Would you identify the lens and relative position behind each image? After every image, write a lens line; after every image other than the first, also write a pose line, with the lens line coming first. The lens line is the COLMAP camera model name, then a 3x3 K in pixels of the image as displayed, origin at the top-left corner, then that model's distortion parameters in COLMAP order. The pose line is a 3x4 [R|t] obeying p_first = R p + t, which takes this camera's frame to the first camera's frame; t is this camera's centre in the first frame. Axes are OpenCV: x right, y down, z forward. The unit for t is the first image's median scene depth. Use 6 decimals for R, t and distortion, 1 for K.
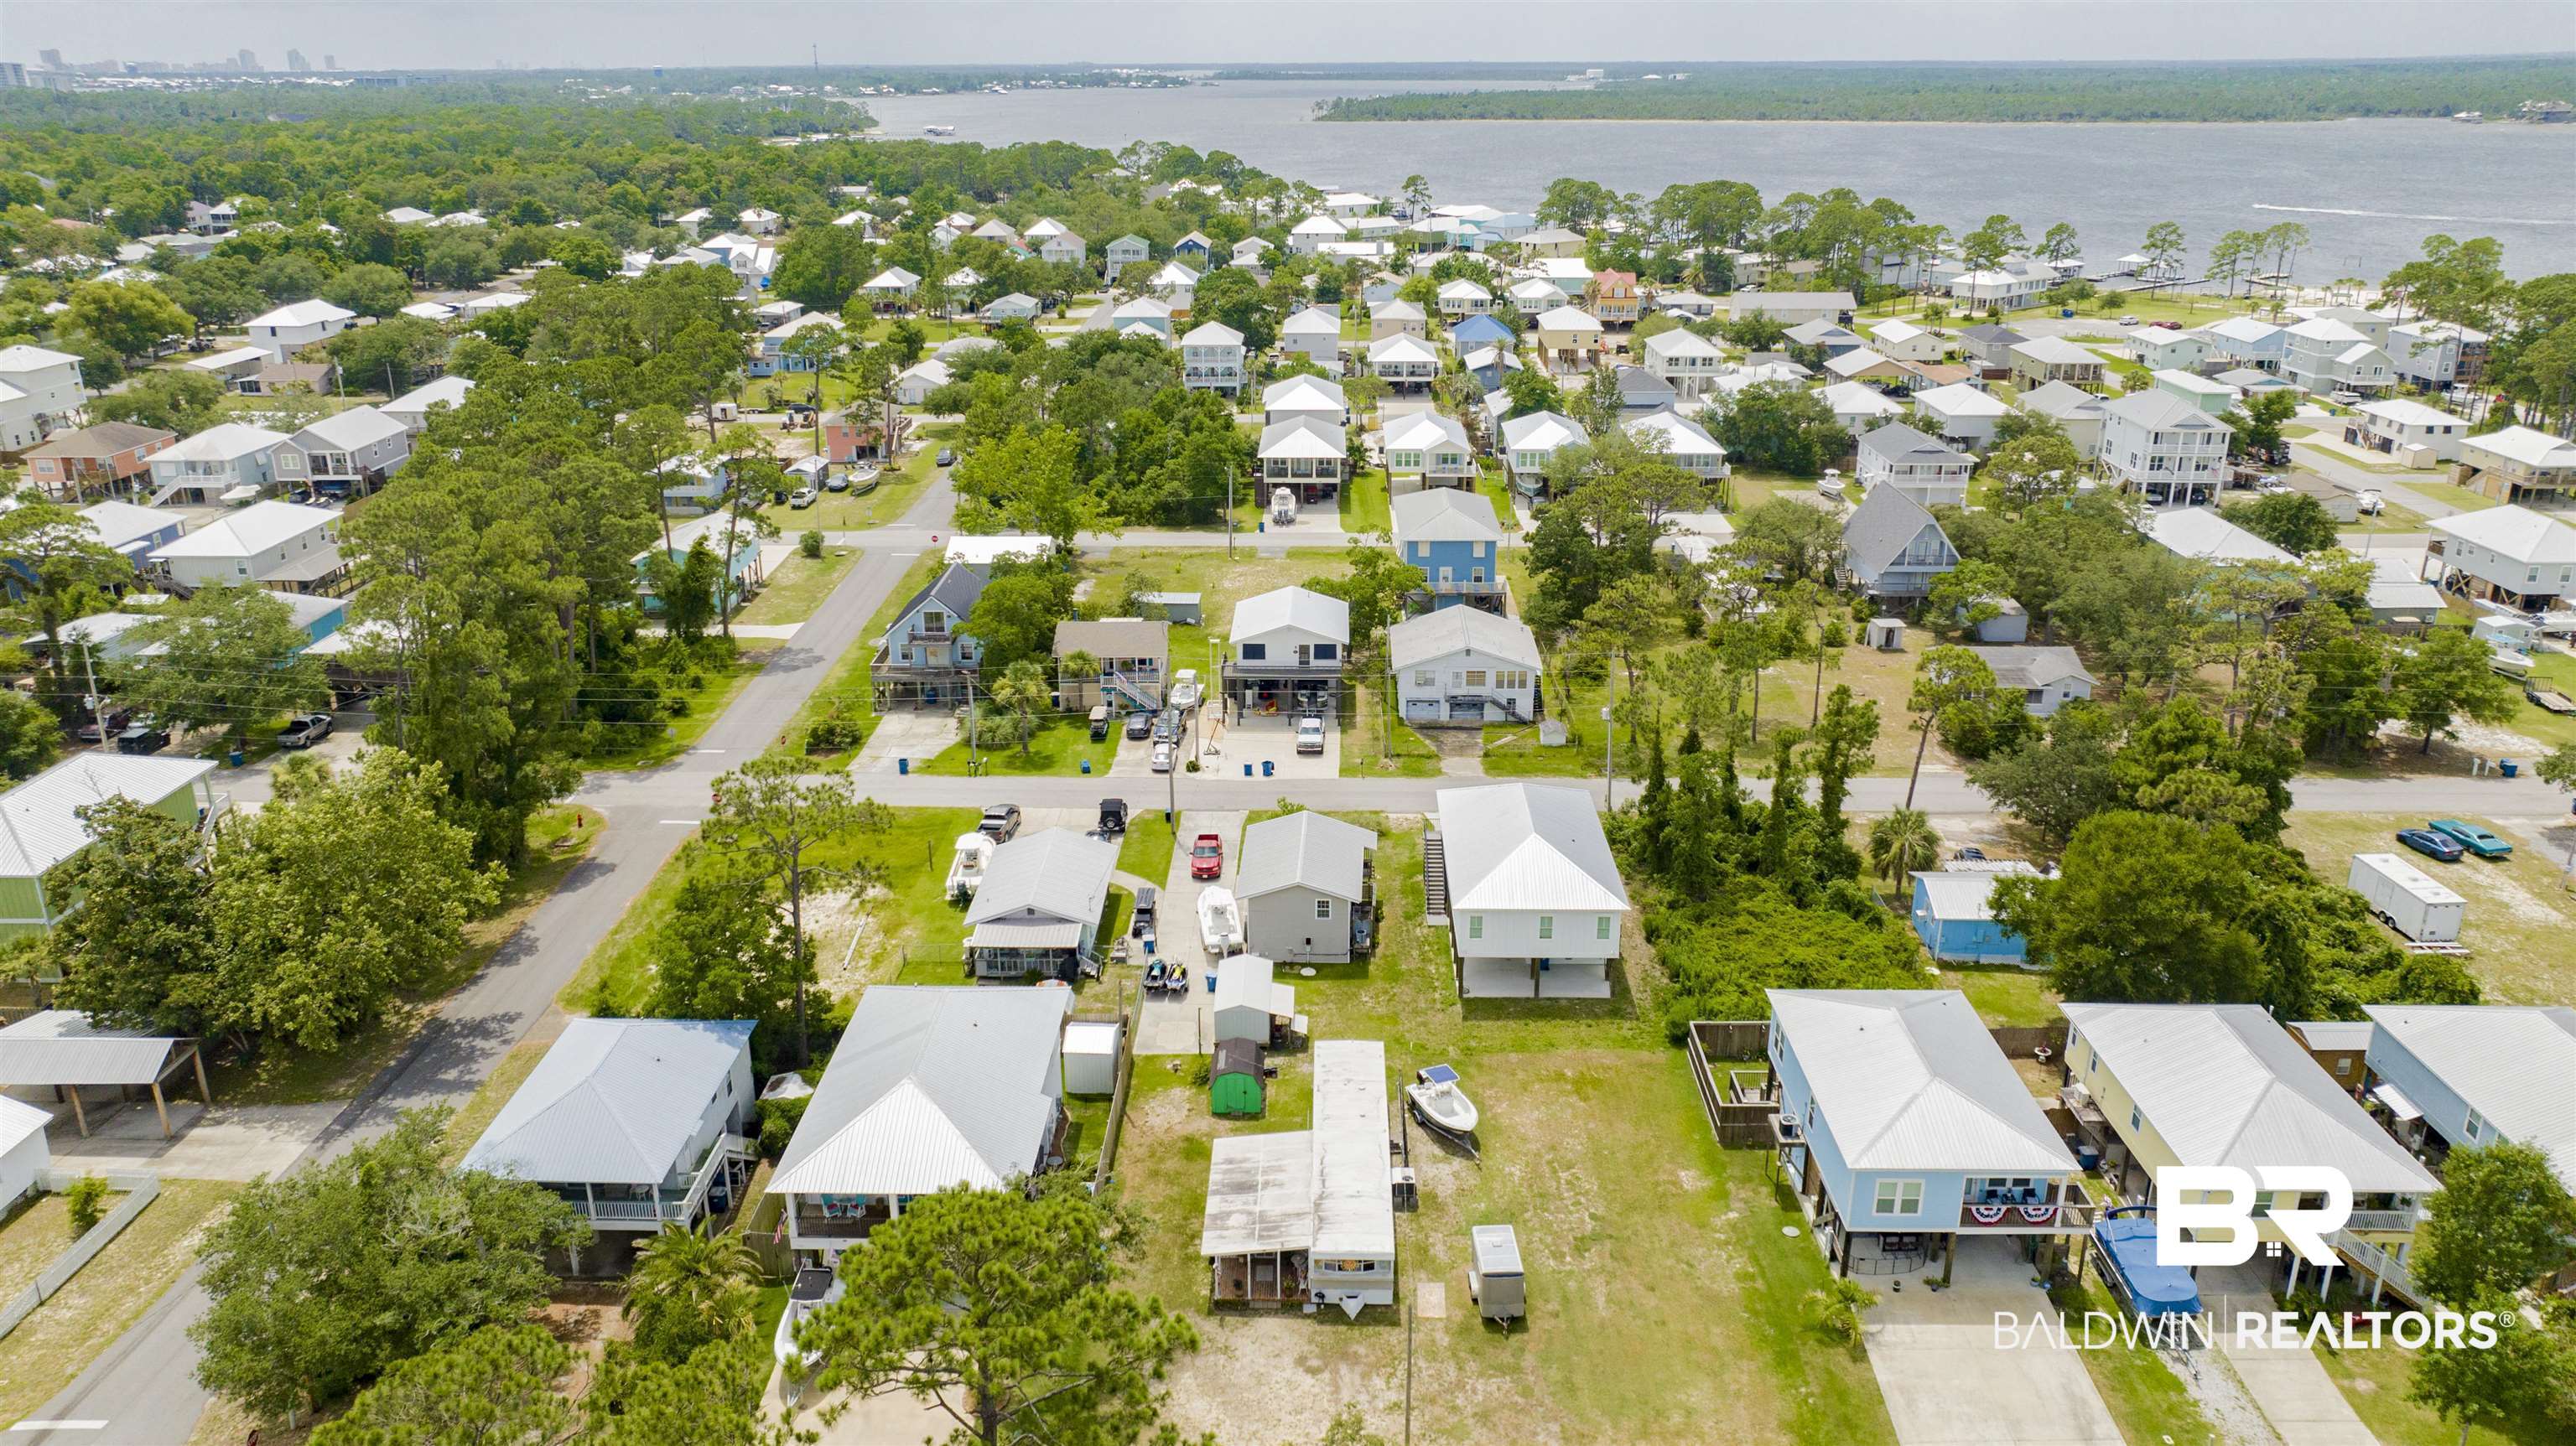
lens RADIAL K [[1865.6, 0, 1288.0], [0, 1865.6, 723.0], [0, 0, 1]] dist [-0.050791, 0.066785]
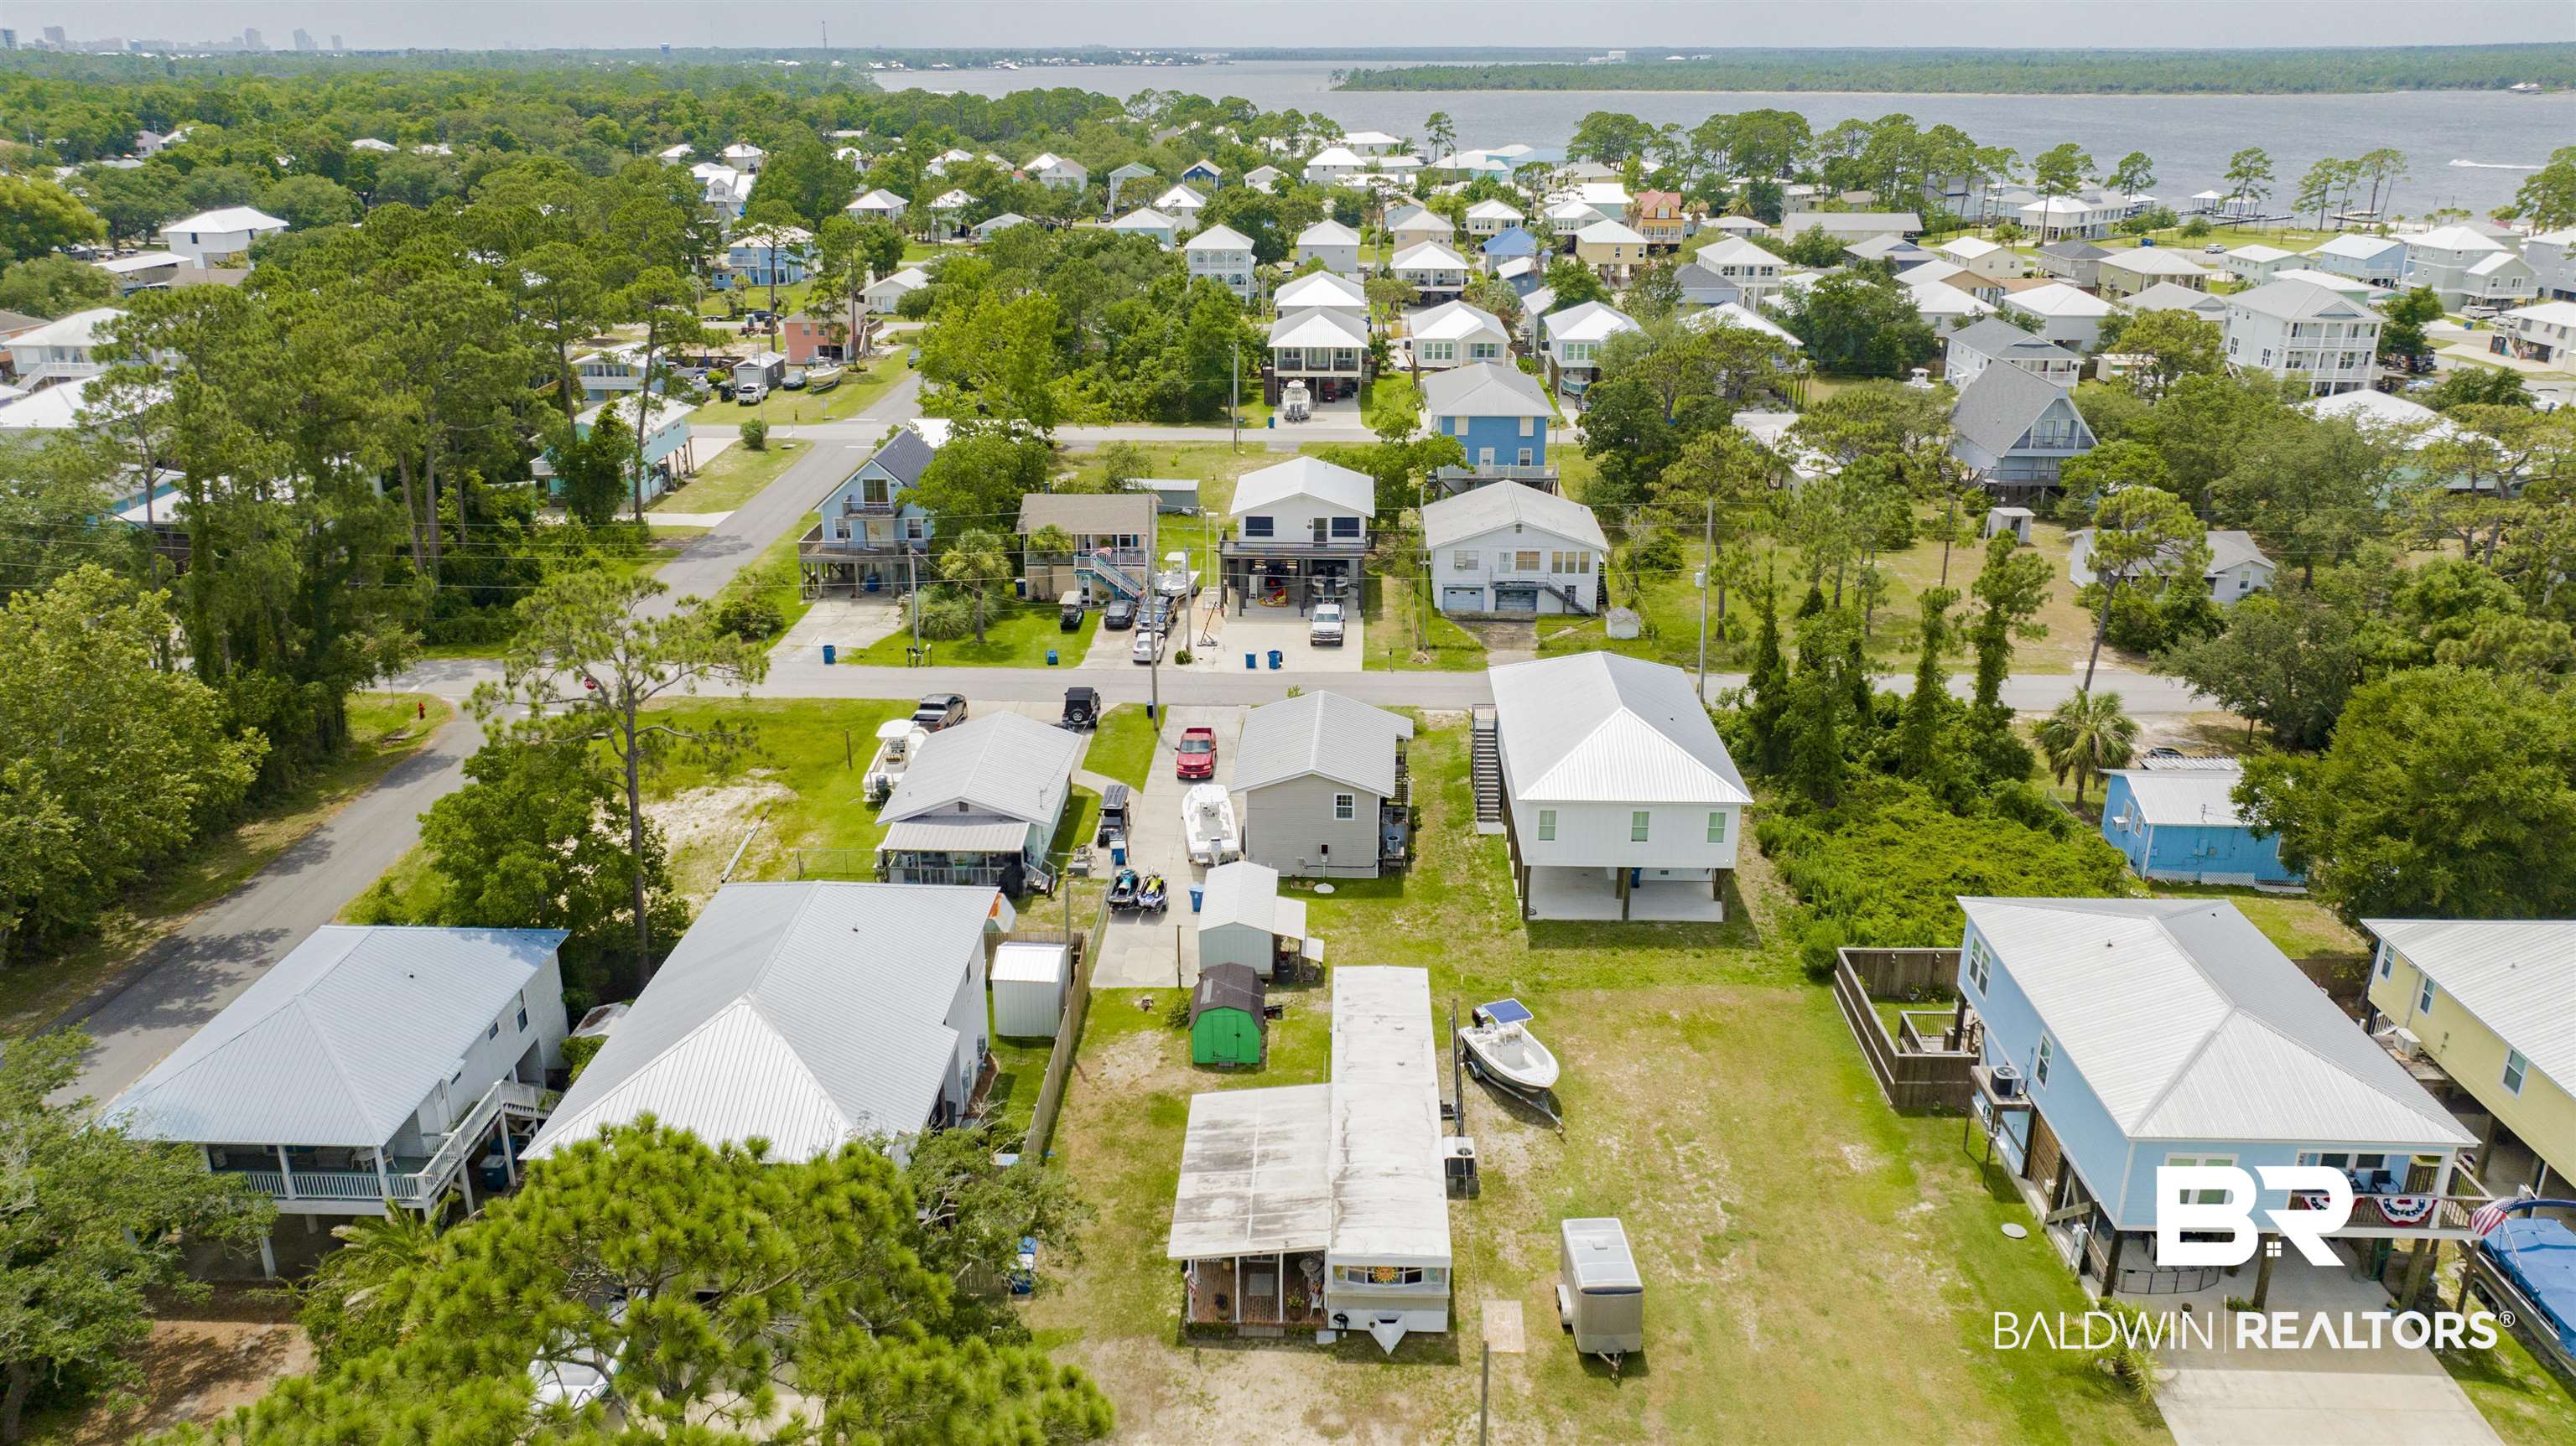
lens RADIAL K [[1865.6, 0, 1288.0], [0, 1865.6, 723.0], [0, 0, 1]] dist [-0.050791, 0.066785]
pose [[0.999957, 0.006638, -0.006477, 0.000335], [-0.006639, 0.999978, -0.000122, 0.048756], [0.006476, 0.000165, 0.999979, 0.172847]]
